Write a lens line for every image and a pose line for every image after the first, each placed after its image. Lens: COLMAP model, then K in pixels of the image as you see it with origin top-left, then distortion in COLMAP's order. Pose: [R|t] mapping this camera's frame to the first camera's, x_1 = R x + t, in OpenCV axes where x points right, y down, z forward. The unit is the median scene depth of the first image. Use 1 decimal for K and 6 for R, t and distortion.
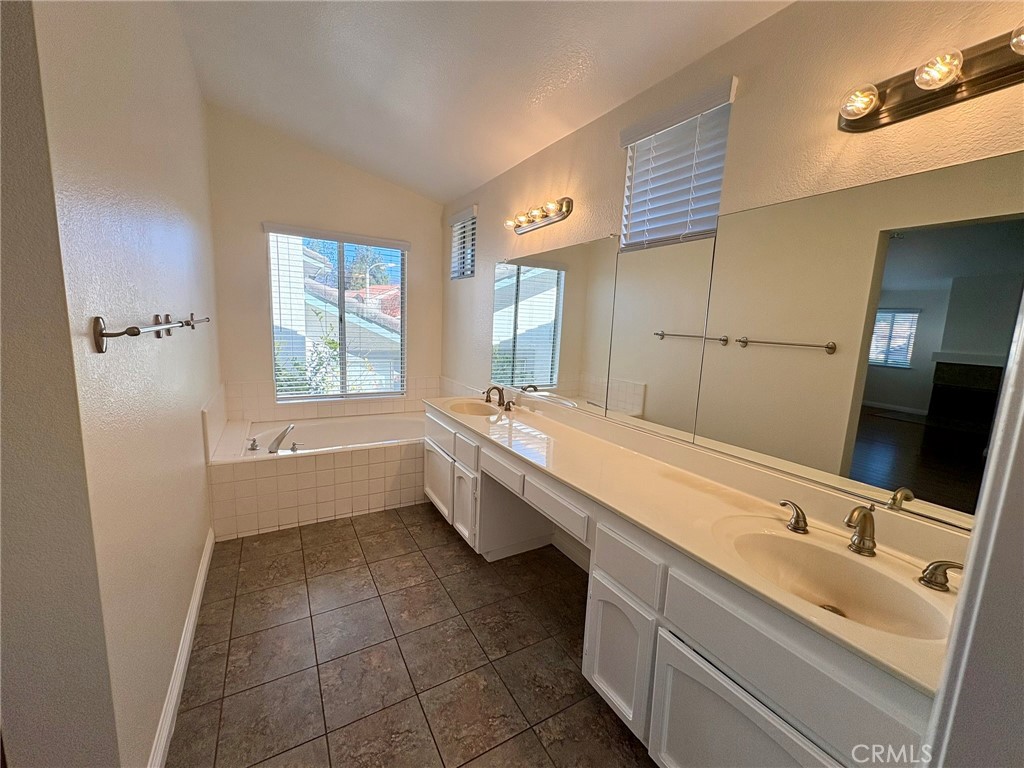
lens RADIAL K [[408.2, 0, 518.3], [0, 408.2, 384.1], [0, 0, 1]] dist [0.000027, 0.000600]
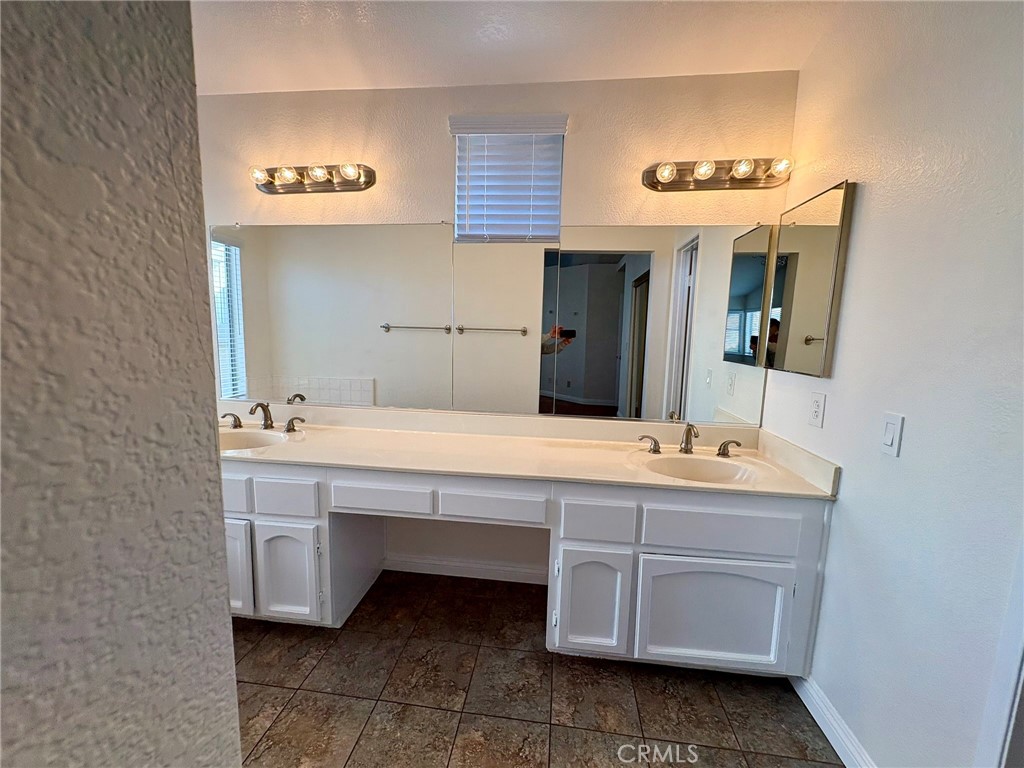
lens RADIAL K [[408.2, 0, 515.4], [0, 408.2, 381.2], [0, 0, 1]] dist [0.000027, 0.000600]
pose [[0.612292, -0.133020, 0.779361, -0.513182], [0.120871, 0.989907, 0.073995, -0.049021], [-0.781338, 0.048896, 0.622190, 0.310594]]
